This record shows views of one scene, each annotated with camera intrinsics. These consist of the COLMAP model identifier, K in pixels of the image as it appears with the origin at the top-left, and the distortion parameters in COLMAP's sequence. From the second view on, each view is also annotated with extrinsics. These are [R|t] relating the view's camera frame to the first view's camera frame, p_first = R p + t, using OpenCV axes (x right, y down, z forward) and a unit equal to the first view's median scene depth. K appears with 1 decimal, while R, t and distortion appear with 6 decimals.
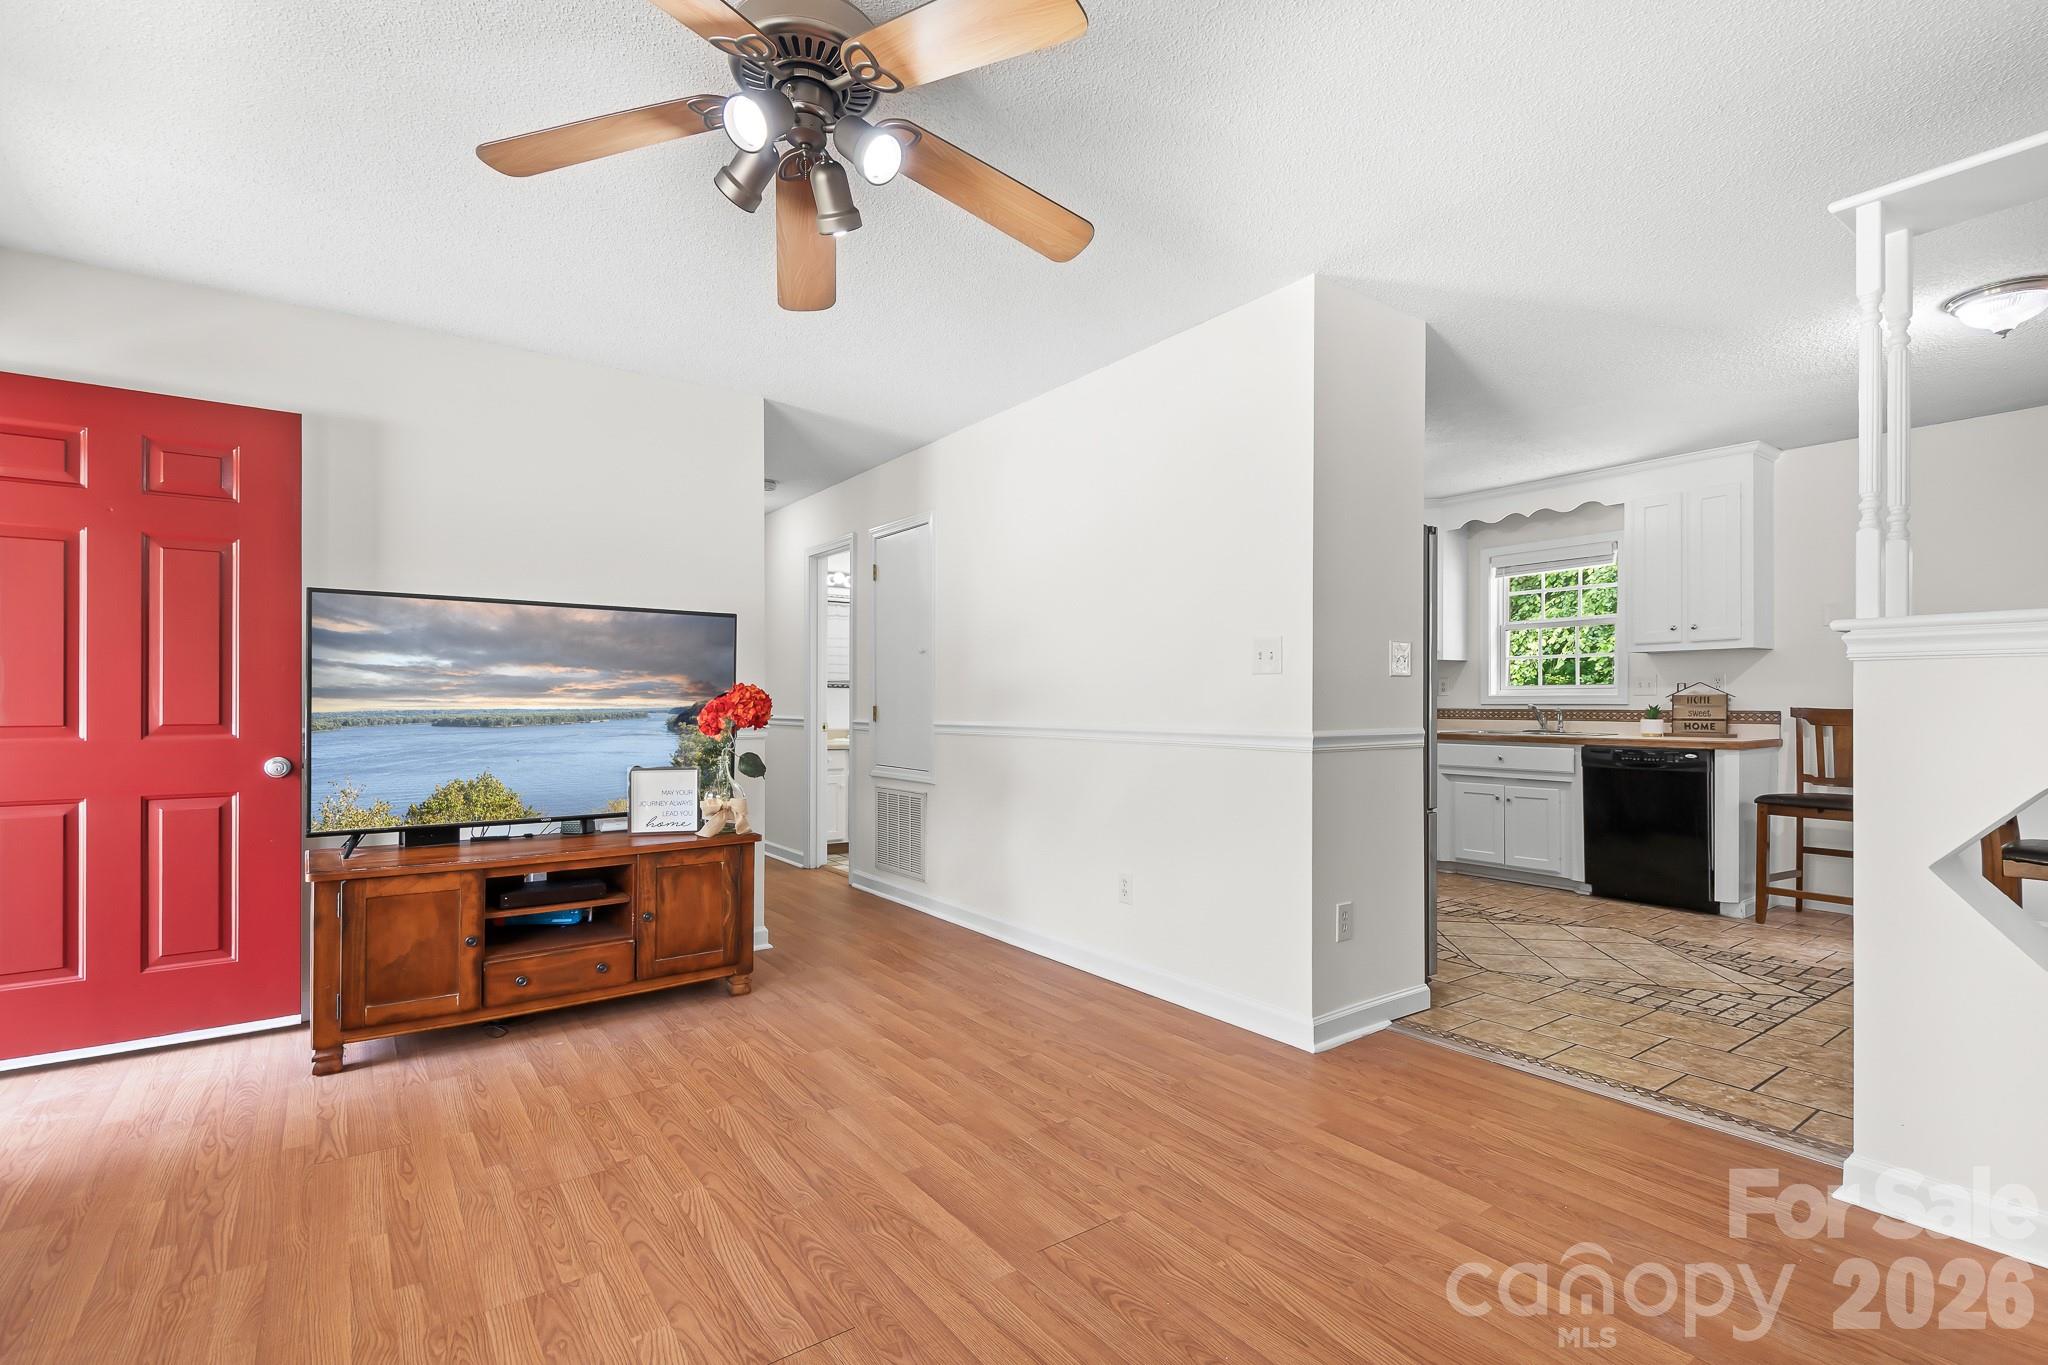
lens RADIAL K [[936.1, 0, 1024.6], [0, 936.1, 704.0], [0, 0, 1]] dist [0.001388, -0.003394]
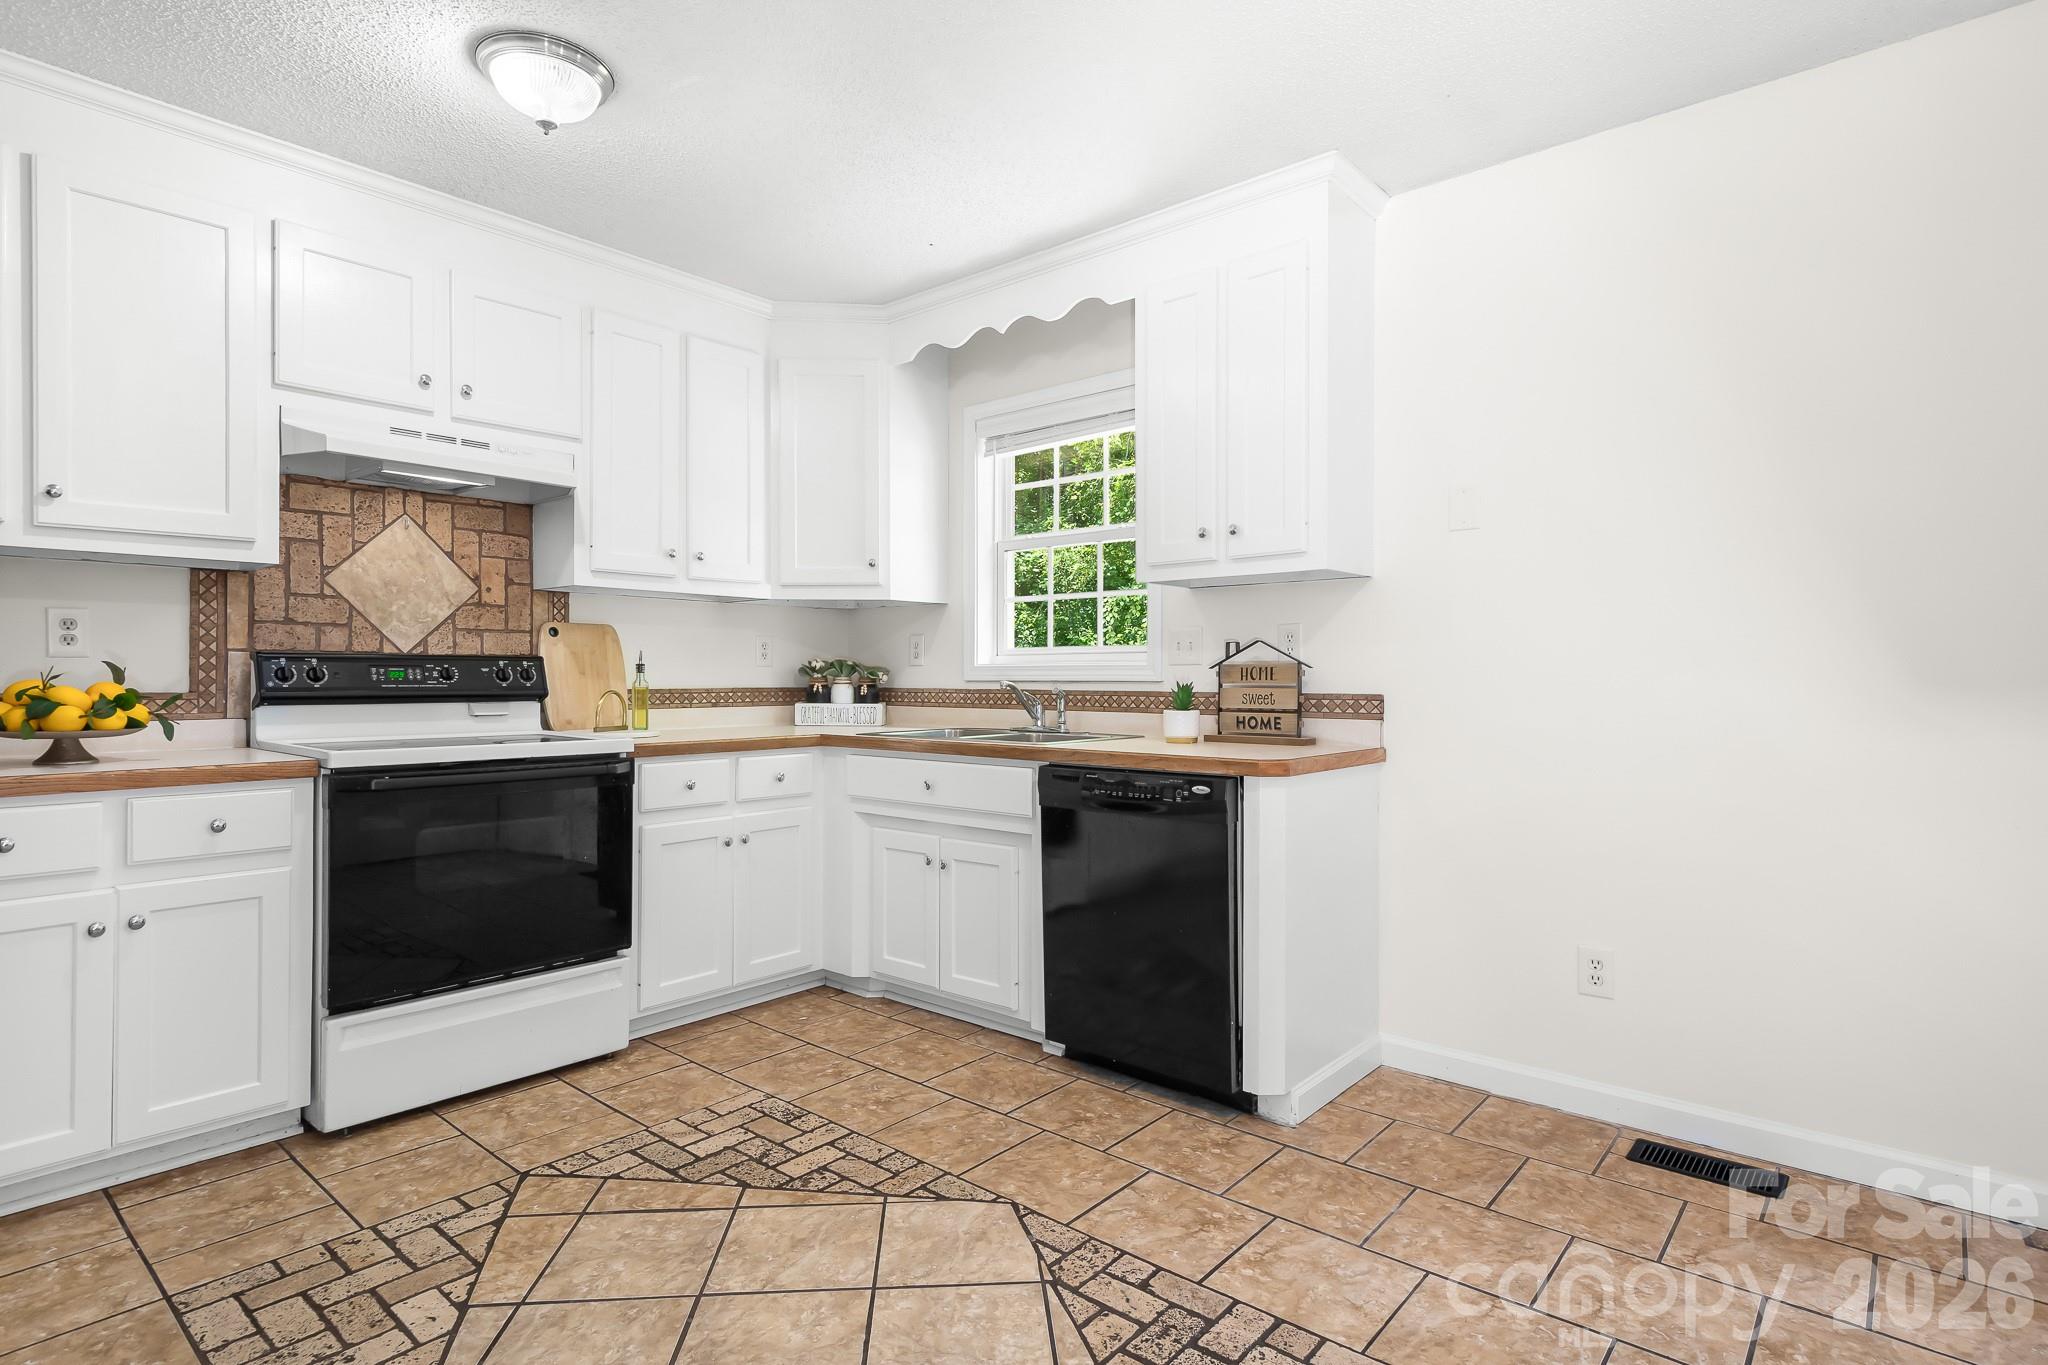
lens RADIAL K [[1039.4, 0, 1026.6], [0, 1039.4, 676.8], [0, 0, 1]] dist [0.006293, -0.001394]
pose [[0.970777, 0.002955, 0.239967, 0.821098], [-0.002433, 0.999994, -0.002473, -0.001160], [-0.239972, 0.001817, 0.970778, 0.832926]]
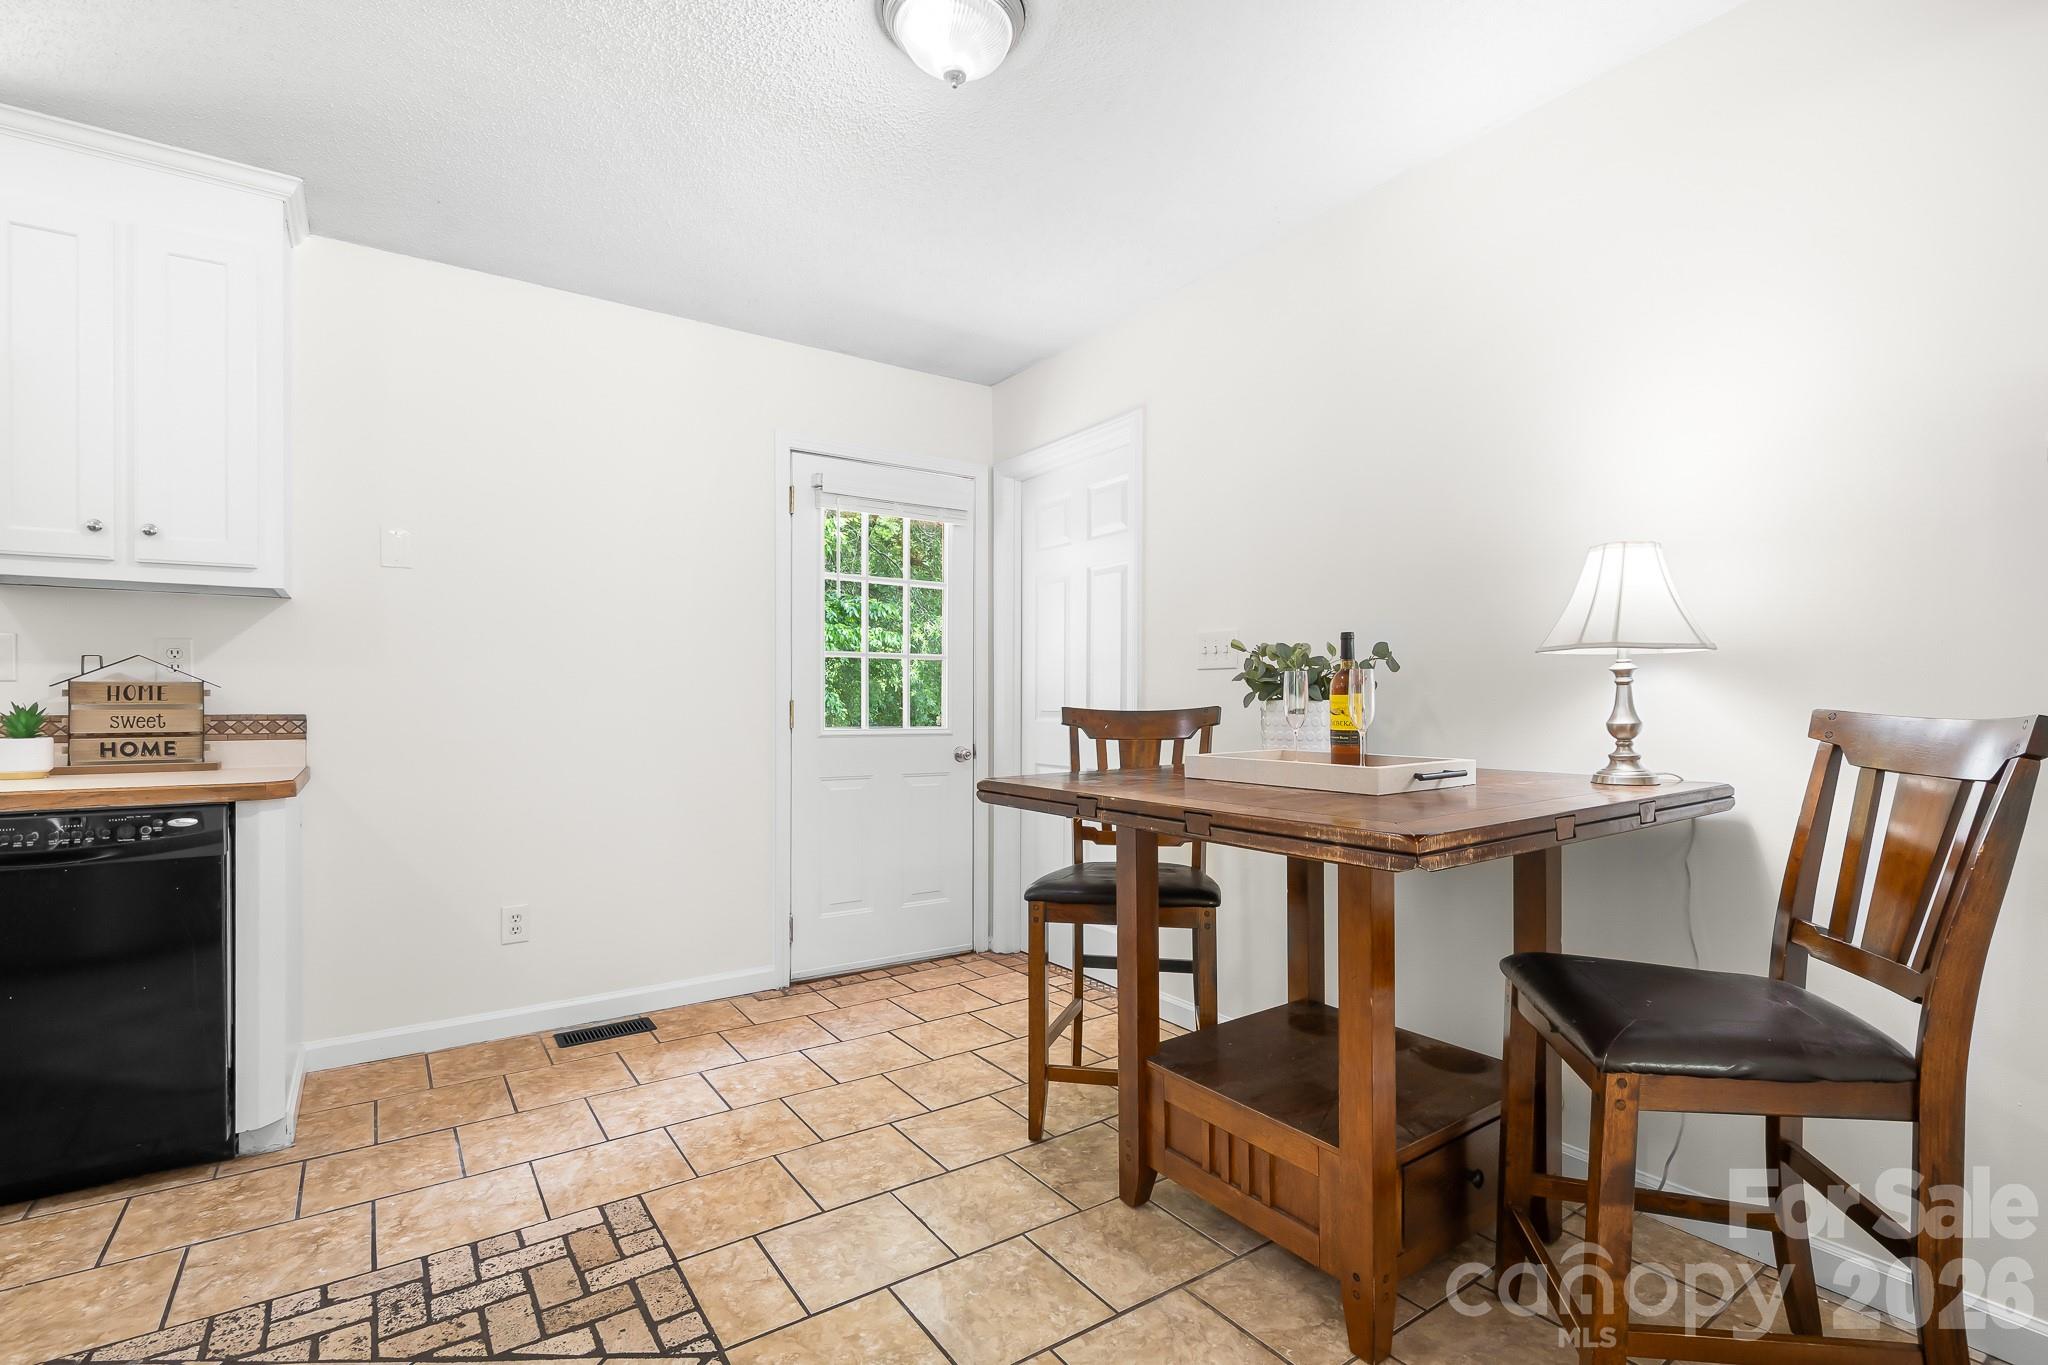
lens RADIAL K [[936.1, 0, 1017.1], [0, 936.1, 709.9], [0, 0, 1]] dist [0.001388, -0.003394]
pose [[0.019913, -0.008785, 0.999763, 0.476953], [-0.001538, 0.999960, 0.008817, -0.000960], [-0.999801, -0.001713, 0.019899, 1.002490]]
